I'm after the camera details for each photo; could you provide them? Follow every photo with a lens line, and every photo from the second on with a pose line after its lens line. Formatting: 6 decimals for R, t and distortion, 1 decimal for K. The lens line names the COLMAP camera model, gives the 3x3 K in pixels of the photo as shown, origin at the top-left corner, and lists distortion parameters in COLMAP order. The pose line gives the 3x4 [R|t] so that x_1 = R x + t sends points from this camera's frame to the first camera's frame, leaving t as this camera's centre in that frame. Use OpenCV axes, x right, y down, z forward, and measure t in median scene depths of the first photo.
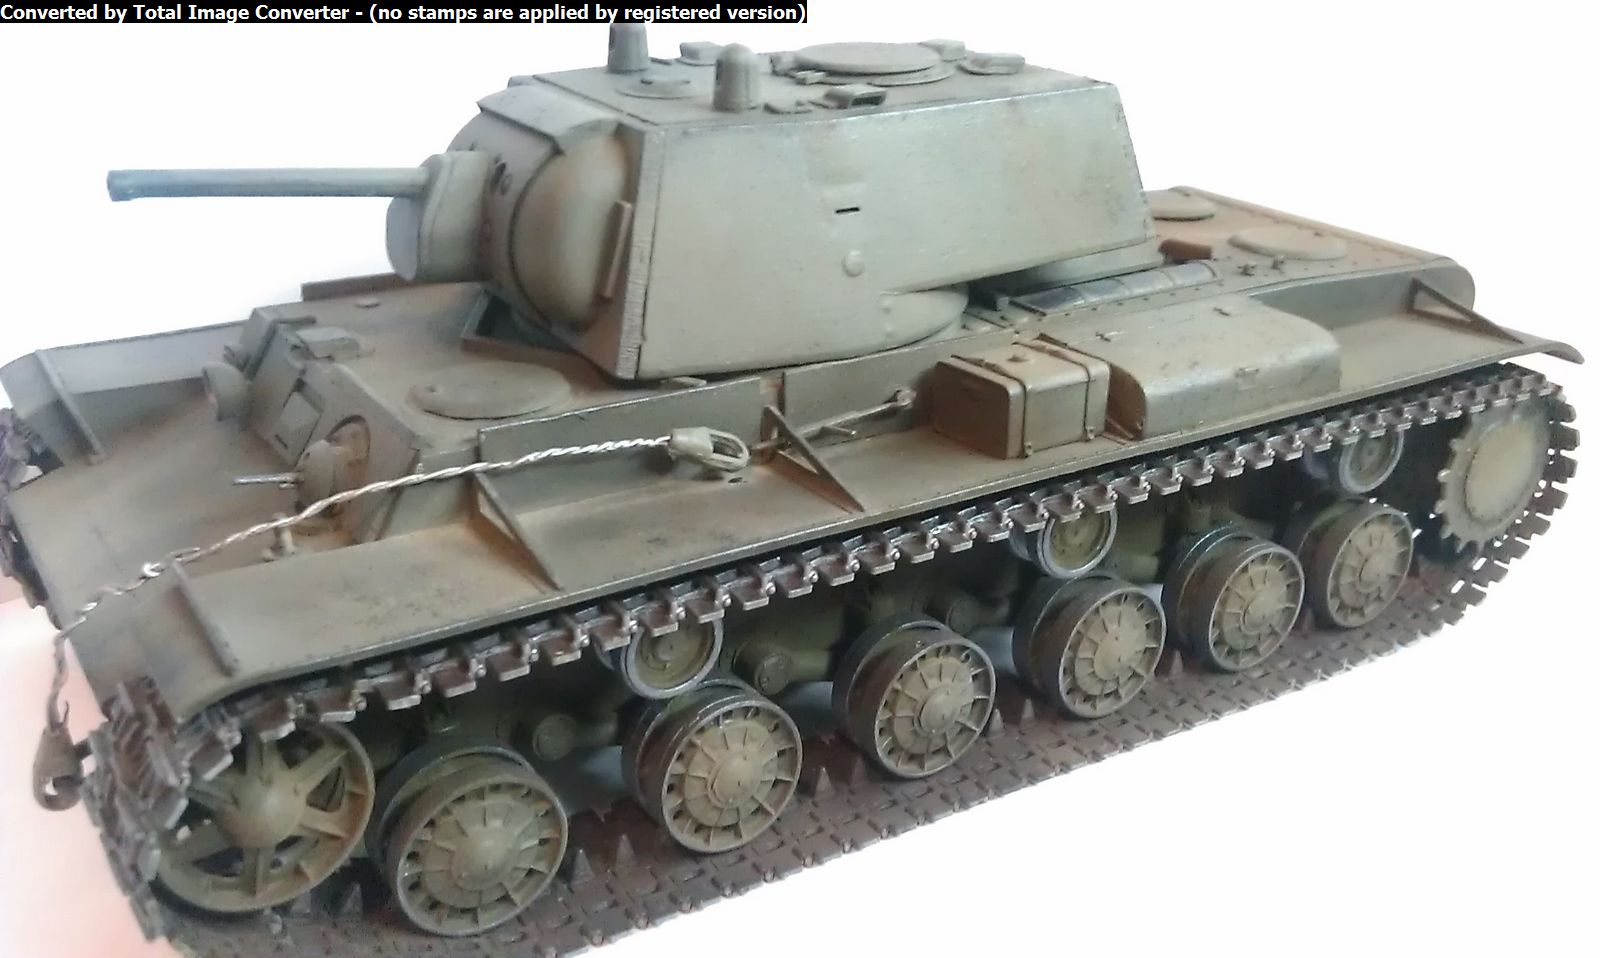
lens RADIAL K [[1603.9, 0, 800.0], [0, 1603.9, 479.0], [0, 0, 1]] dist [0.137027, -0.488473]
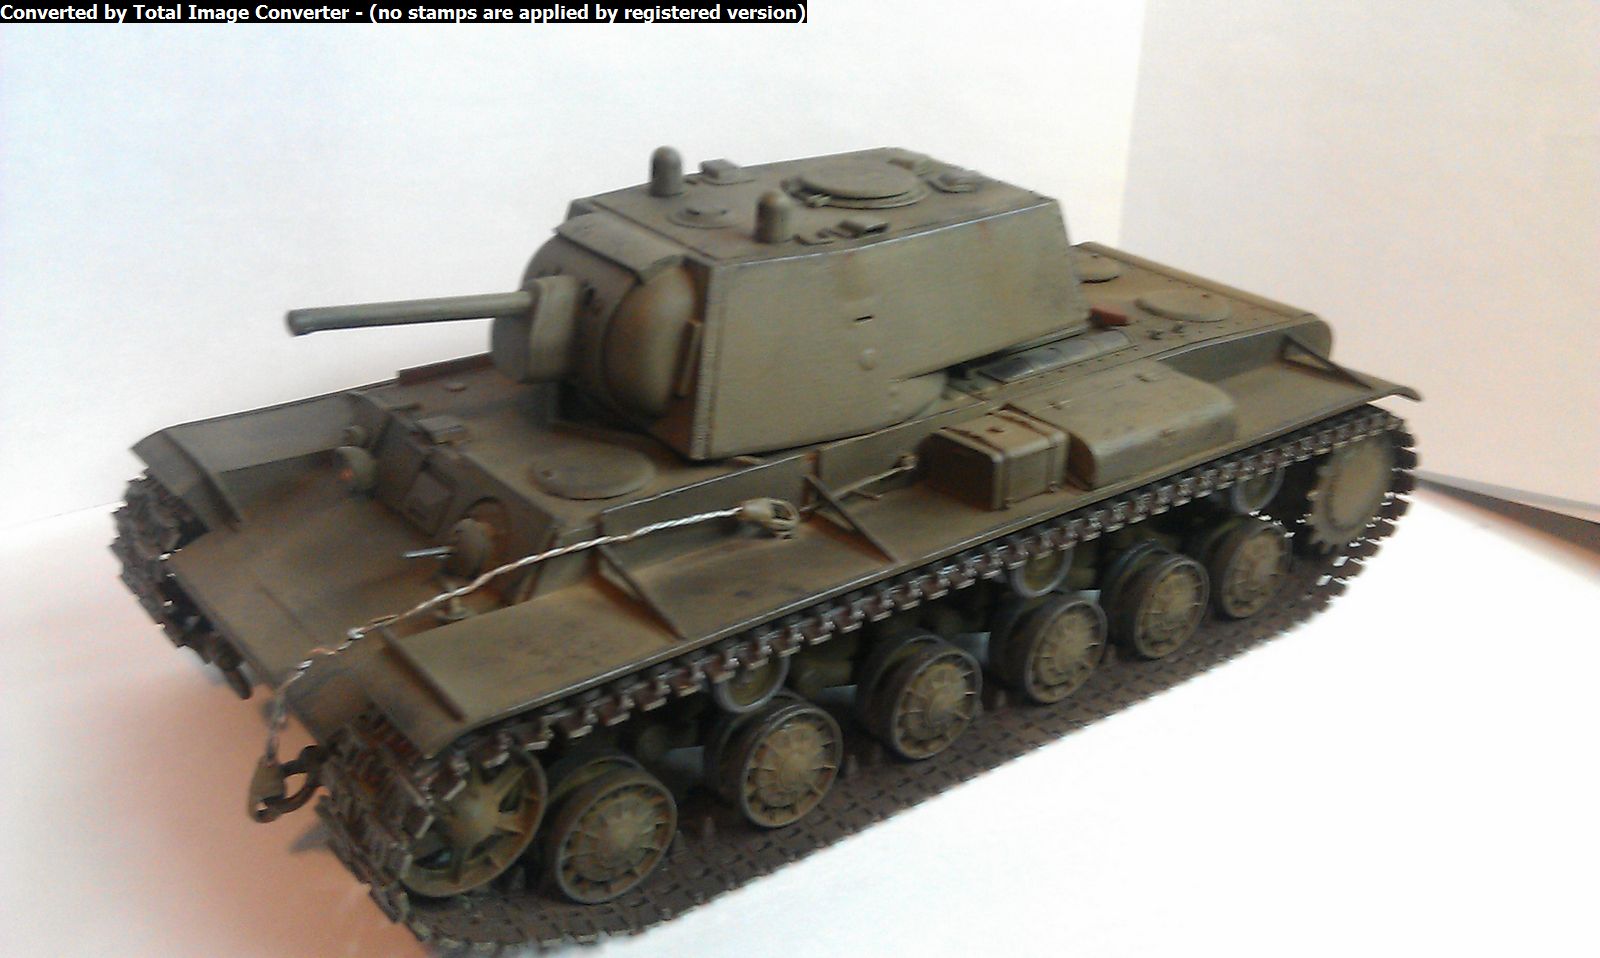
lens RADIAL K [[1603.9, 0, 800.0], [0, 1603.9, 479.0], [0, 0, 1]] dist [0.137027, -0.488473]
pose [[0.994948, -0.030327, 0.095705, -0.145214], [0.026787, 0.998916, 0.038060, -0.090150], [-0.096756, -0.035304, 0.994682, -0.258079]]
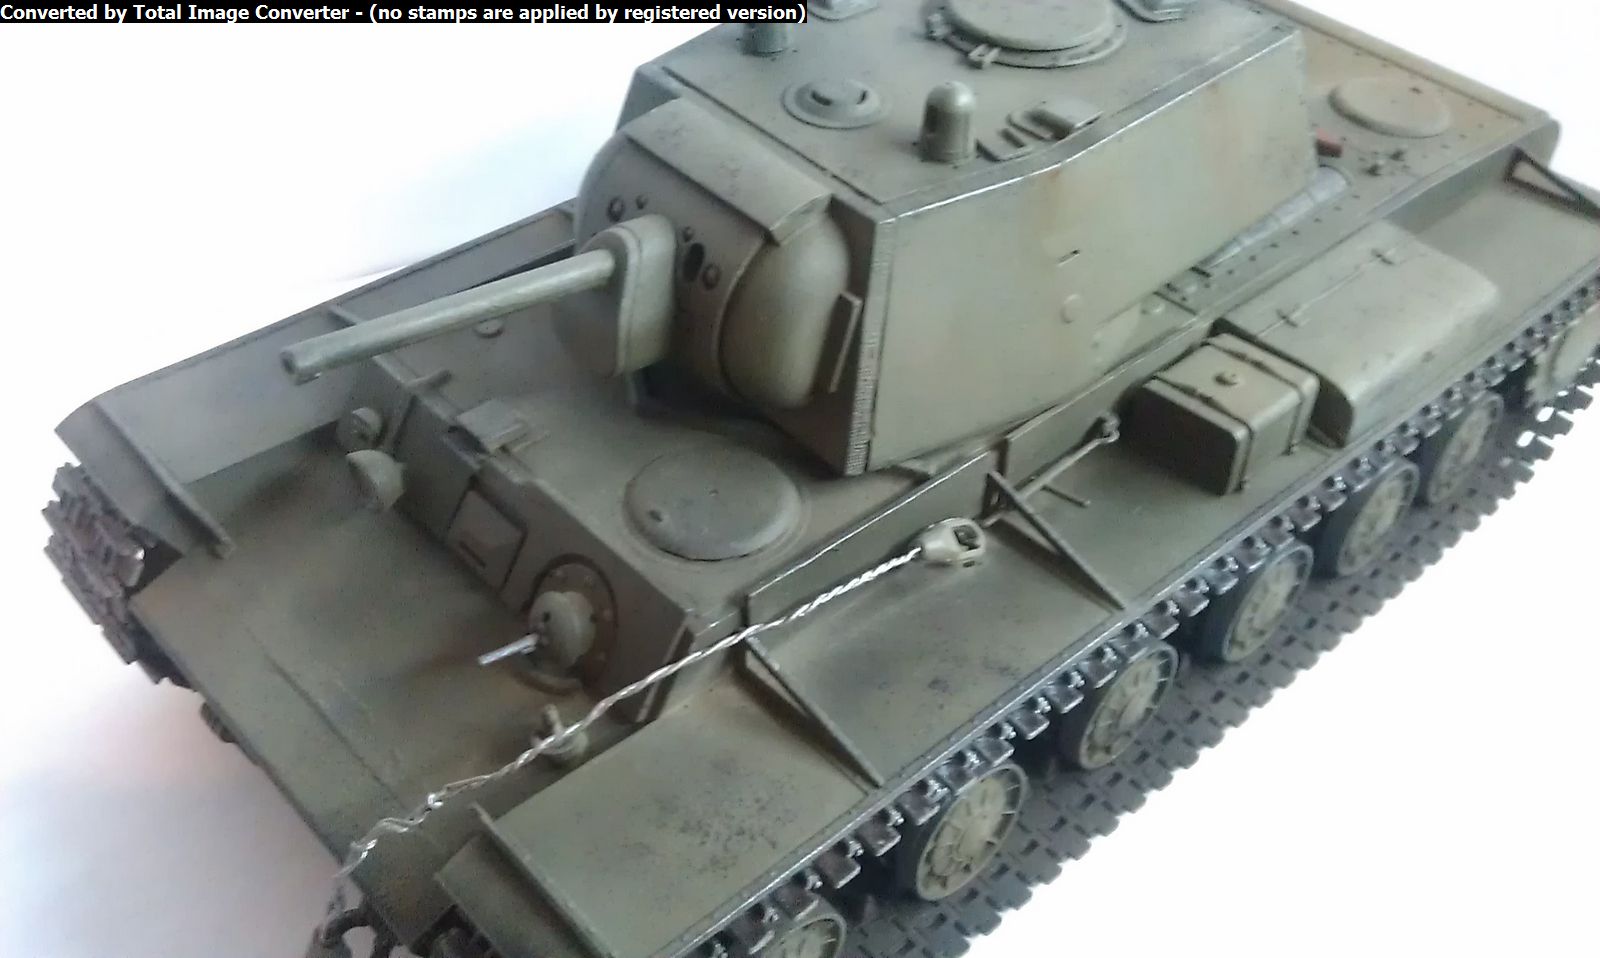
lens RADIAL K [[1603.9, 0, 800.0], [0, 1603.9, 479.0], [0, 0, 1]] dist [0.137027, -0.488473]
pose [[0.985485, -0.098233, 0.138452, -0.259235], [0.047864, 0.943266, 0.328570, -0.355162], [-0.162874, -0.317174, 0.934277, 0.128623]]
